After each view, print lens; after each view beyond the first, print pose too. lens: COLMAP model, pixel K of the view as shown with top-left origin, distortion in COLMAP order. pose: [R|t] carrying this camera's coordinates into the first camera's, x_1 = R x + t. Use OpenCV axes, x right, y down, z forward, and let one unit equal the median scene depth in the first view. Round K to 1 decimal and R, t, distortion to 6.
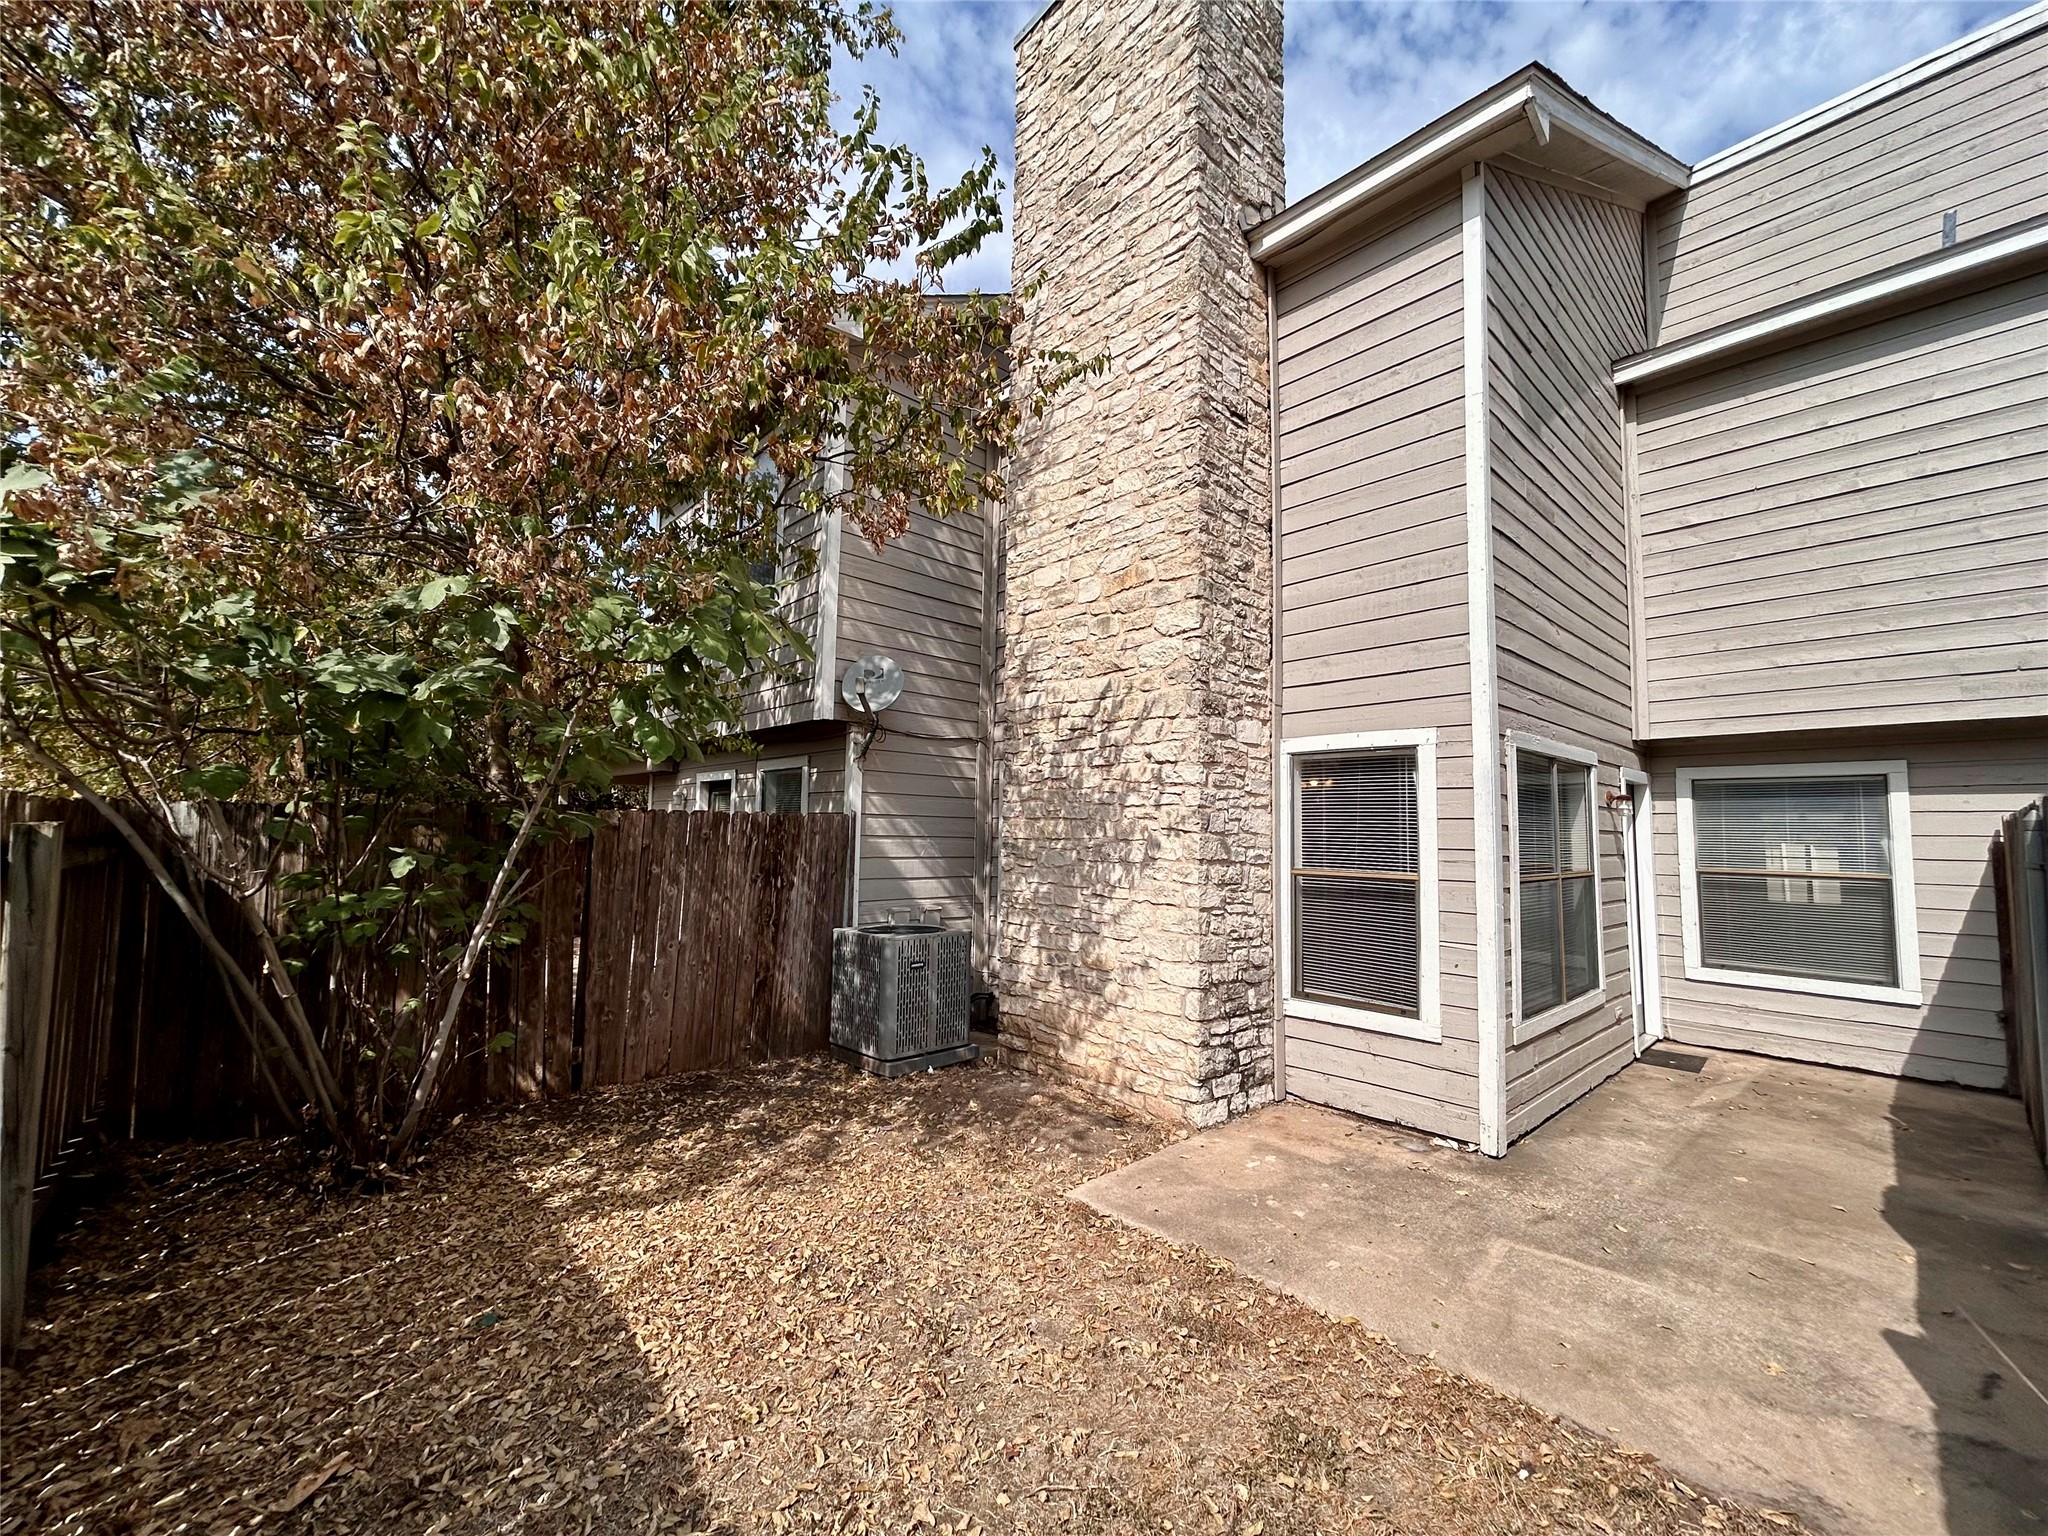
lens RADIAL K [[823.7, 0, 1025.0], [0, 823.7, 775.2], [0, 0, 1]] dist [-0.002060, -0.000093]
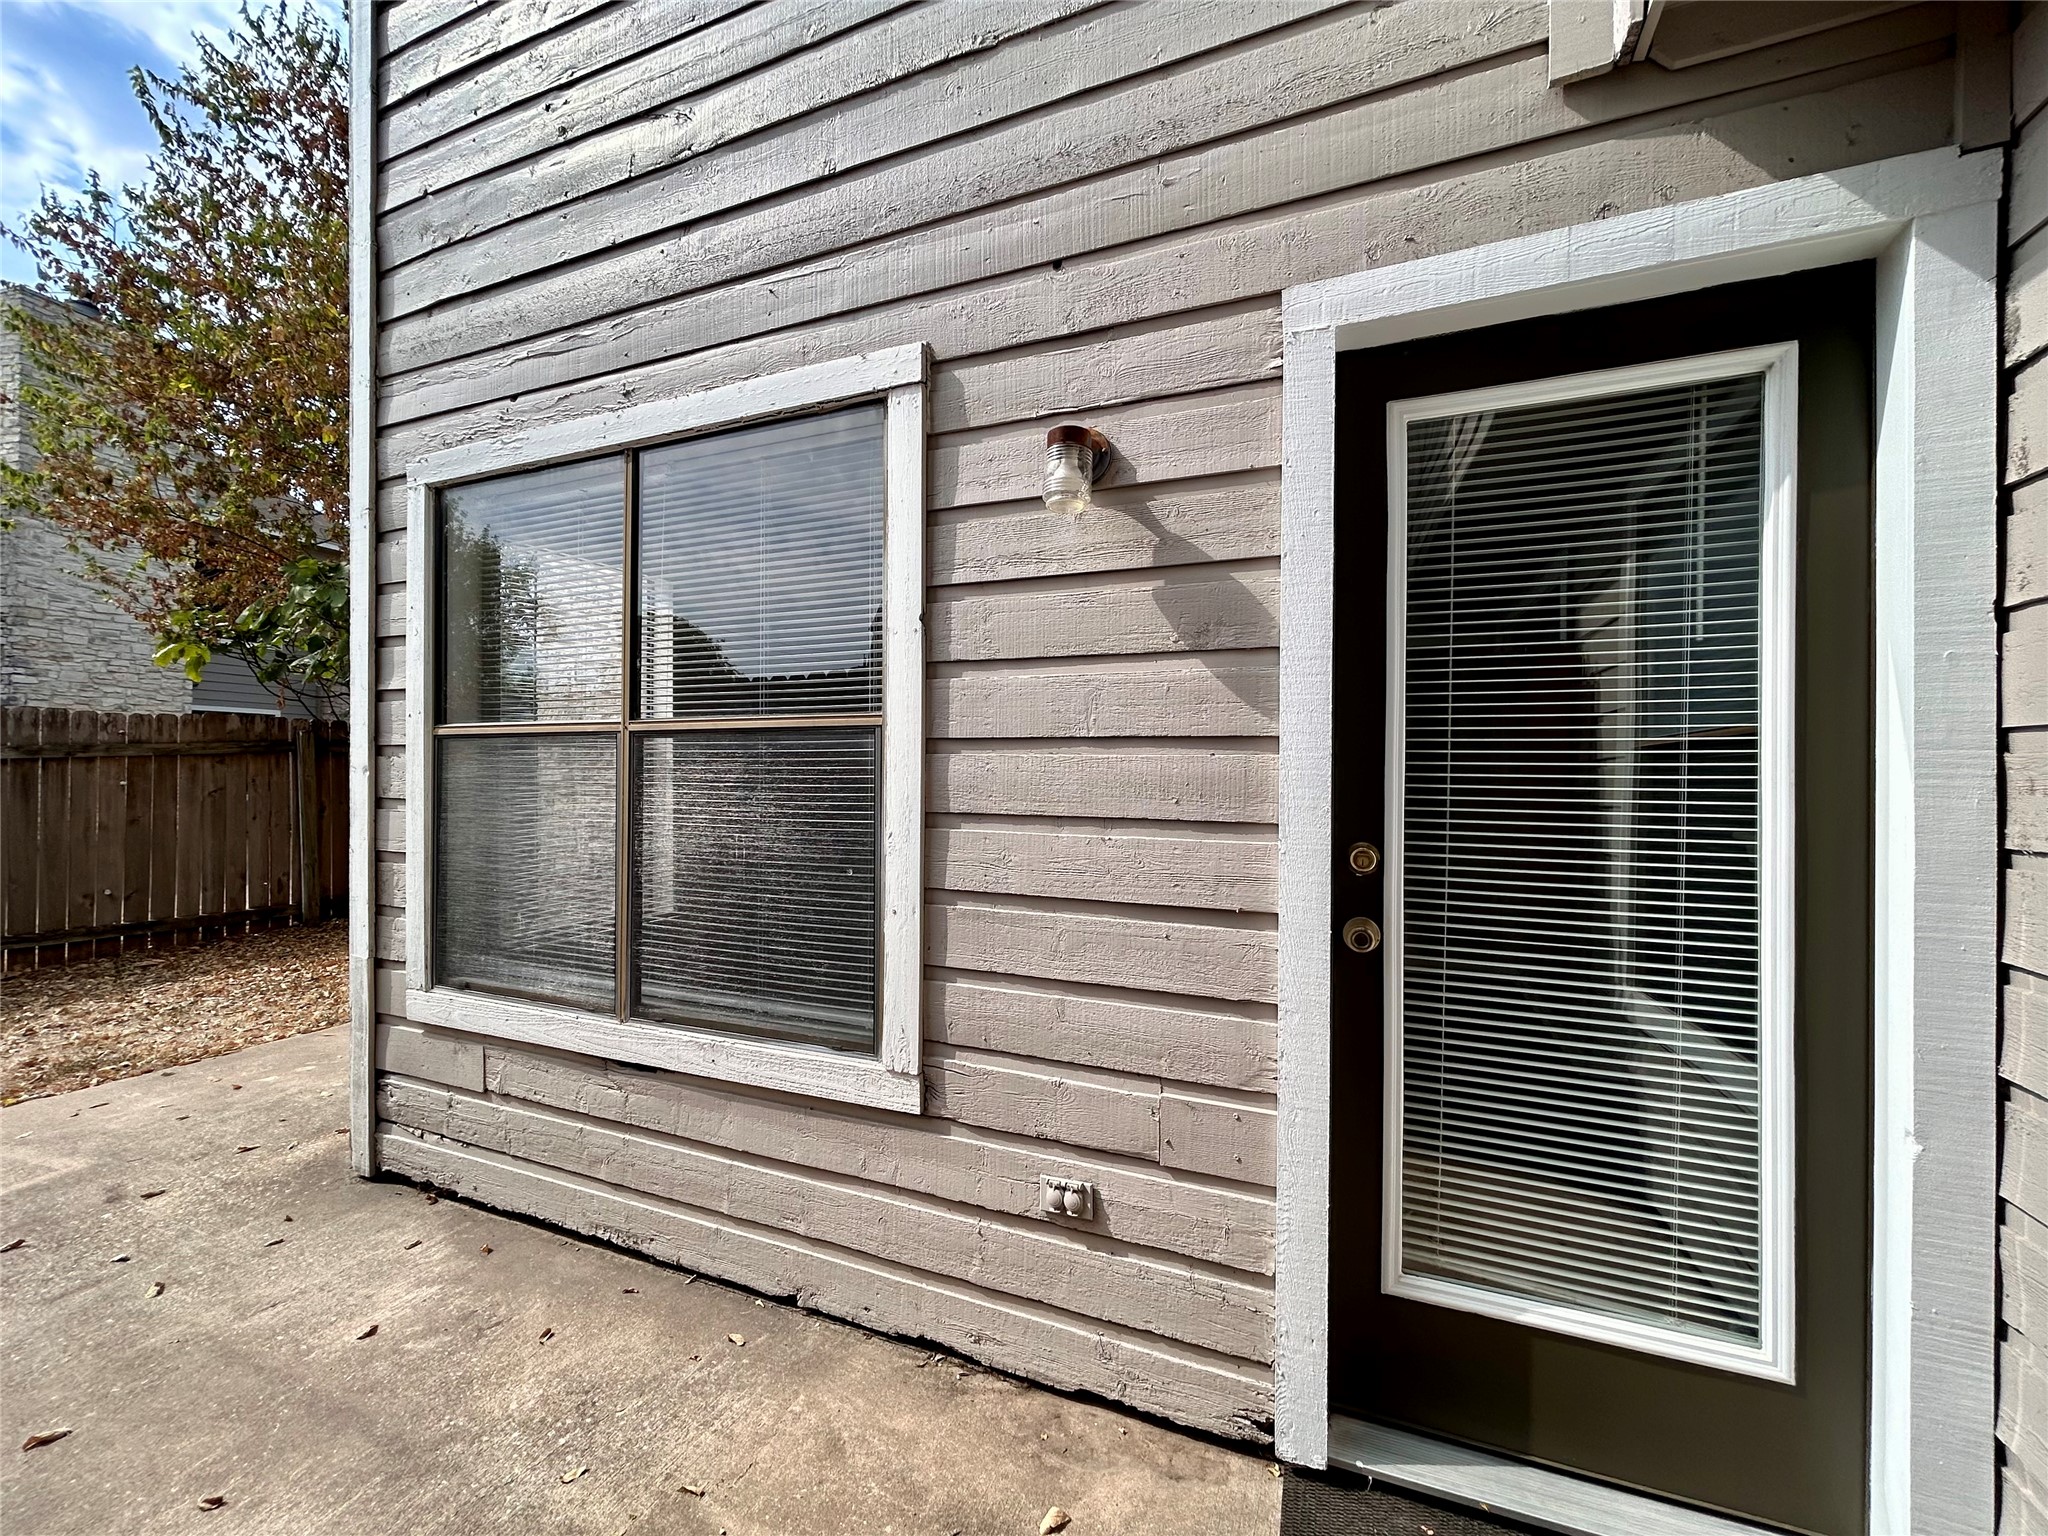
lens RADIAL K [[823.7, 0, 1025.0], [0, 823.7, 763.3], [0, 0, 1]] dist [-0.002060, -0.000093]
pose [[0.425714, -0.012246, -0.904775, 1.472186], [0.073447, 0.997077, 0.021063, 0.190234], [0.901872, -0.075420, 0.425369, 1.310420]]
